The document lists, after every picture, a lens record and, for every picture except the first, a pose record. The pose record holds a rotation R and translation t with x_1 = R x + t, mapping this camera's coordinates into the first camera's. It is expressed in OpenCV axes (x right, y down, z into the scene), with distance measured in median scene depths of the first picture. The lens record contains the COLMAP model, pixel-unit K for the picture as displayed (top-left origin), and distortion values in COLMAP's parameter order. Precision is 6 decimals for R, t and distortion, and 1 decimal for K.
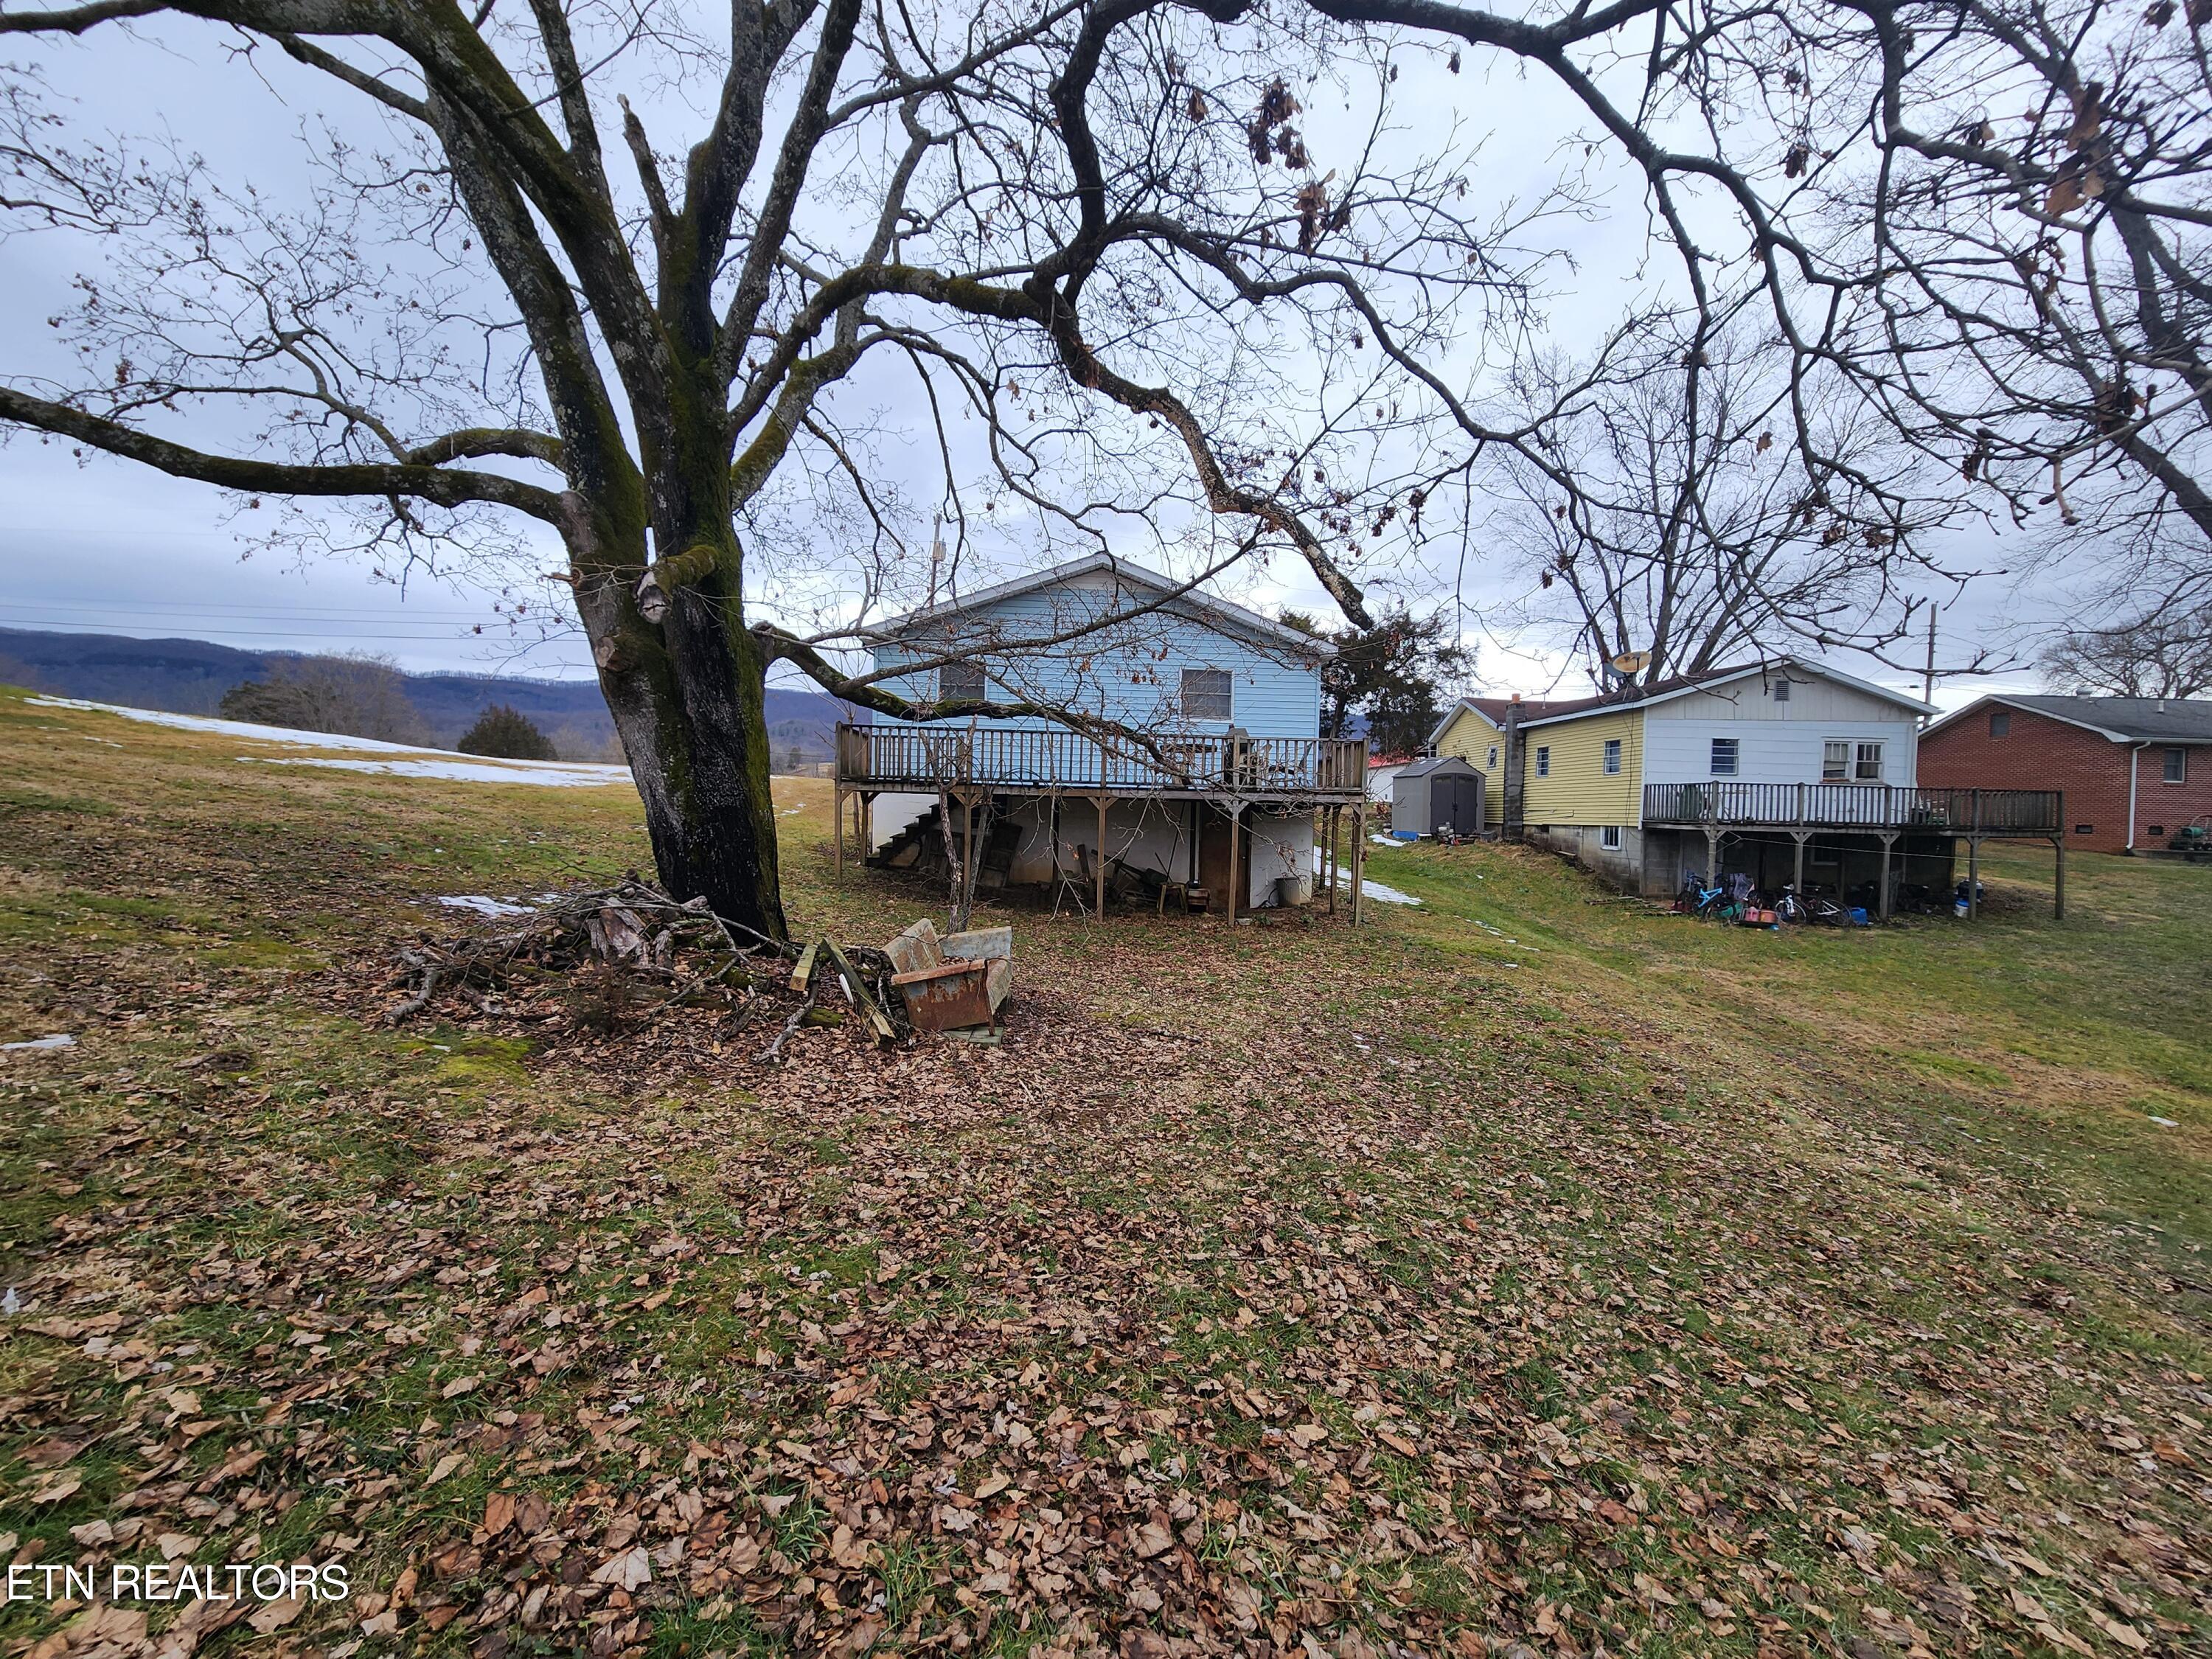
lens RADIAL K [[903.4, 0, 1101.0], [0, 903.4, 830.2], [0, 0, 1]] dist [-0.000520, -0.000430]
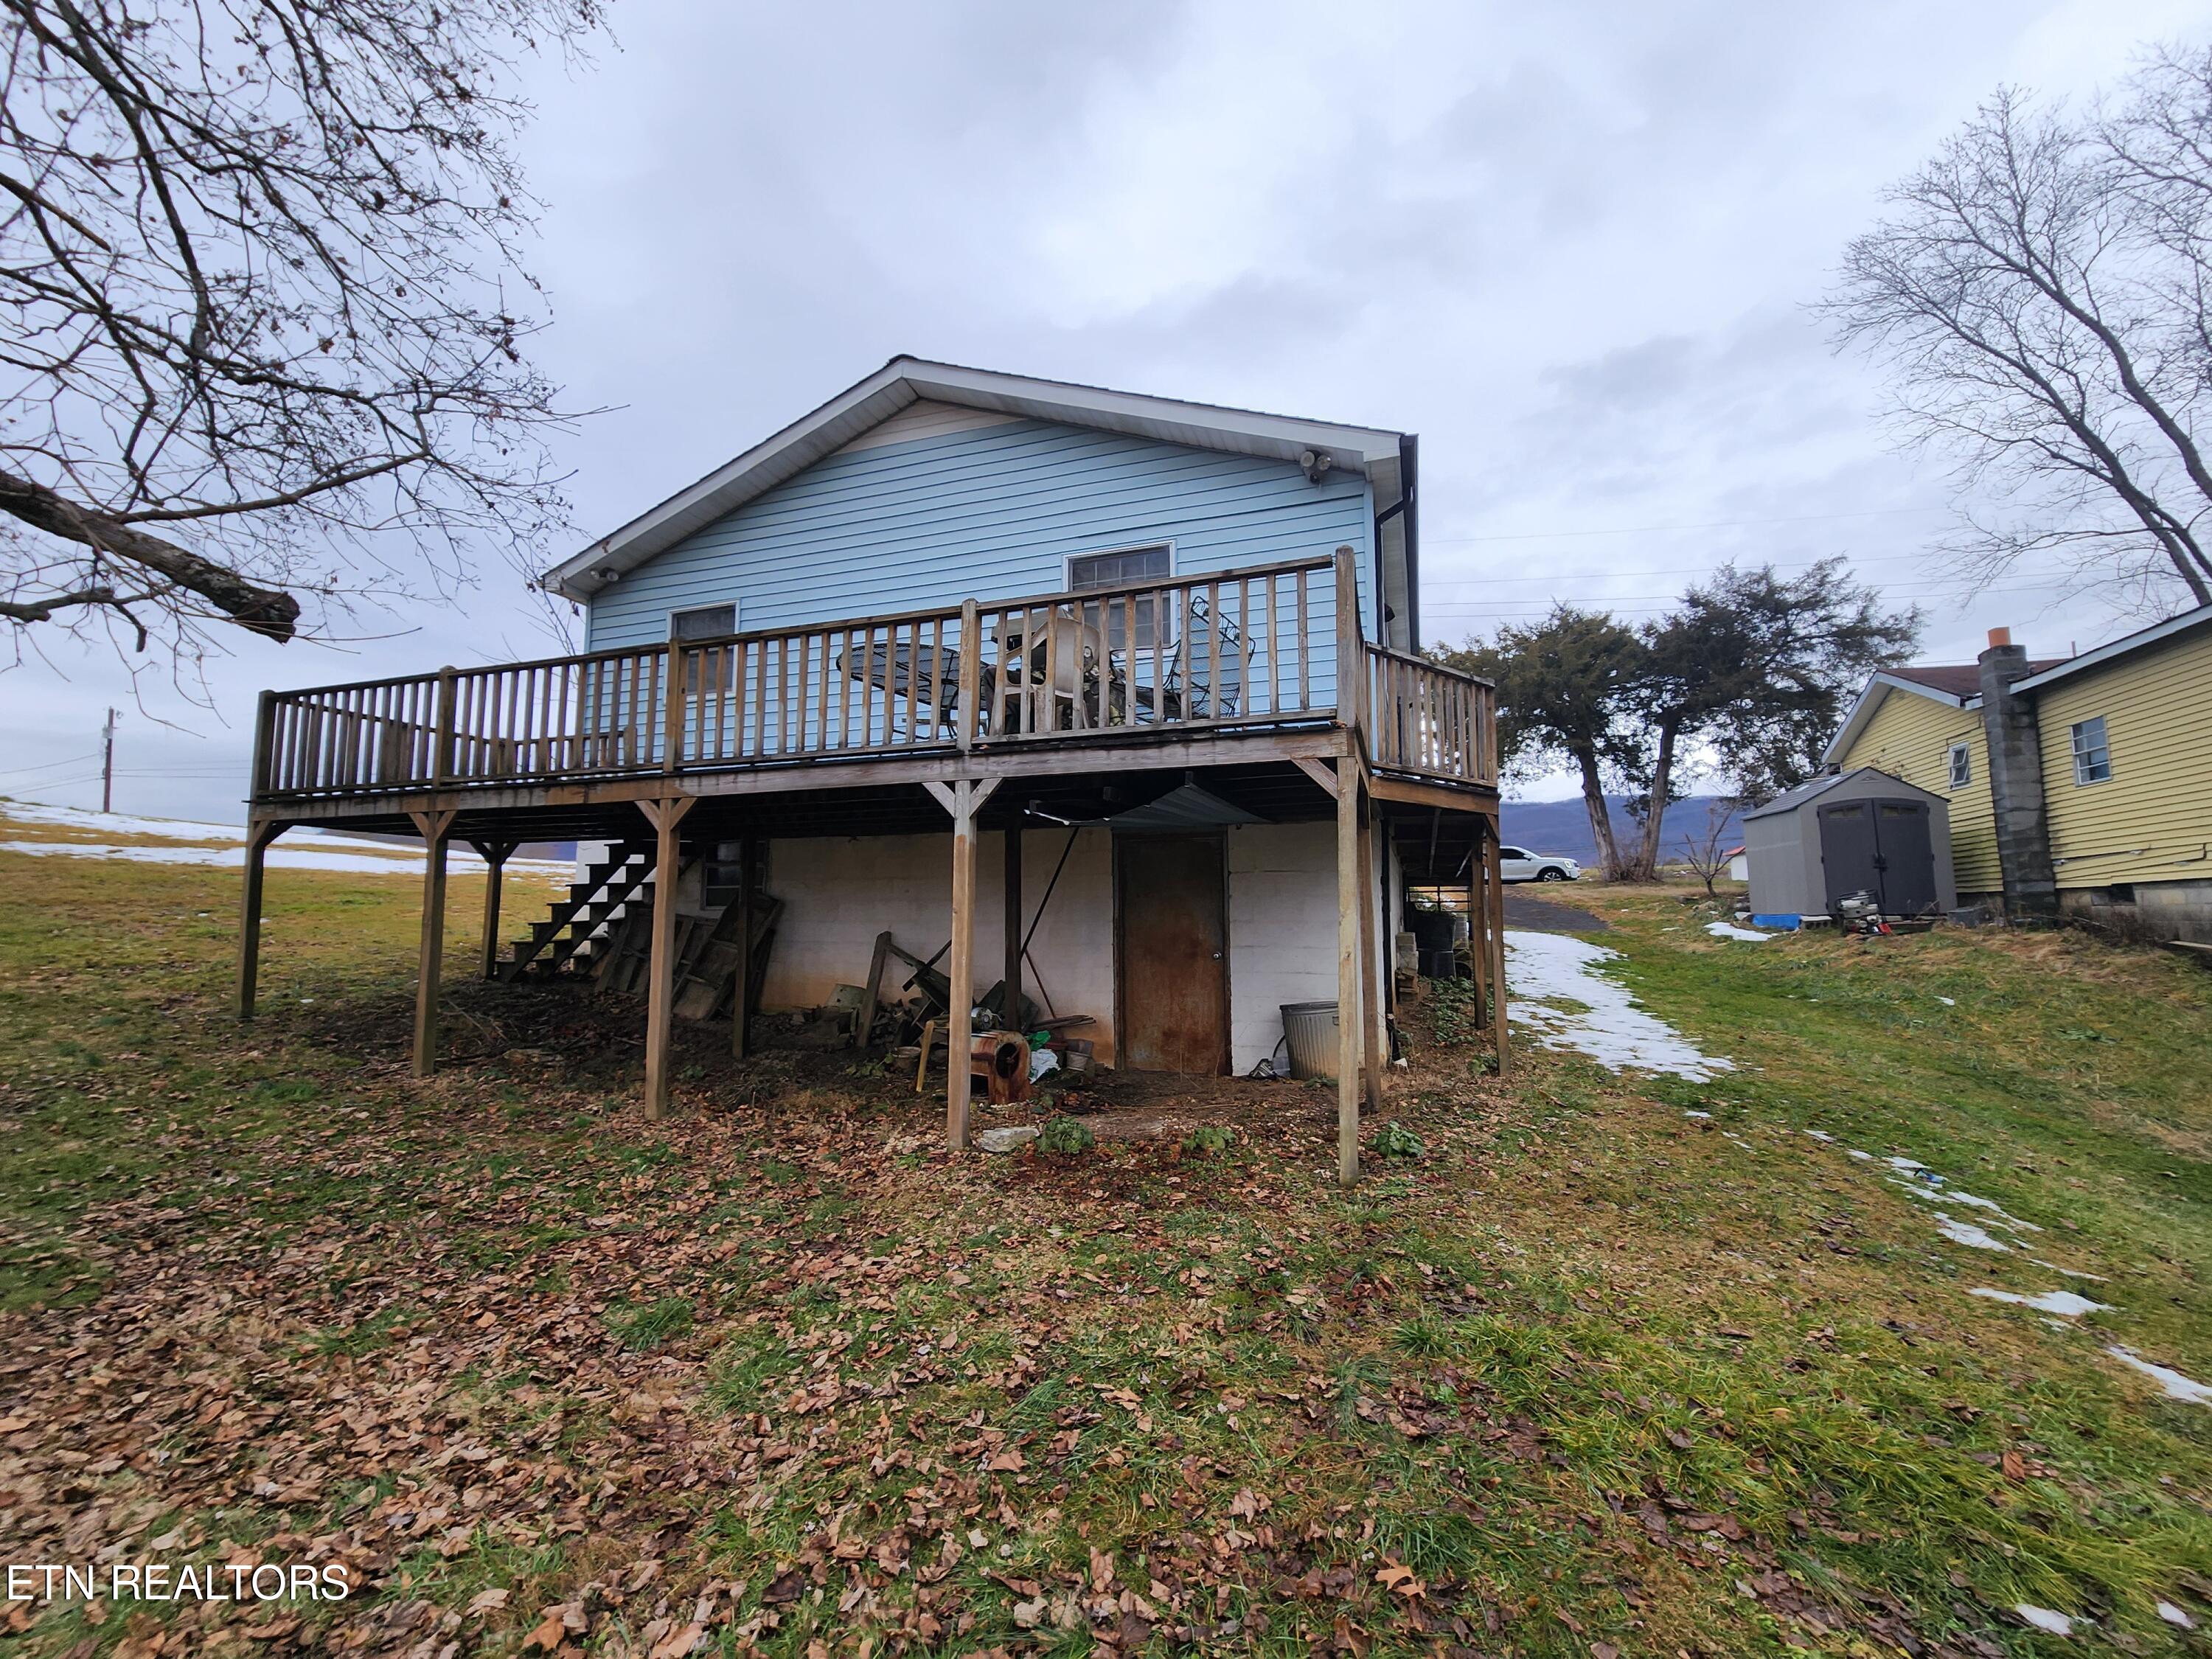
lens RADIAL K [[903.4, 0, 1101.0], [0, 903.4, 830.2], [0, 0, 1]] dist [-0.000520, -0.000430]
pose [[0.930483, -0.061601, -0.361120, 0.173161], [0.015007, 0.991343, -0.130438, 0.017514], [0.366028, 0.115951, 0.923352, 0.375250]]
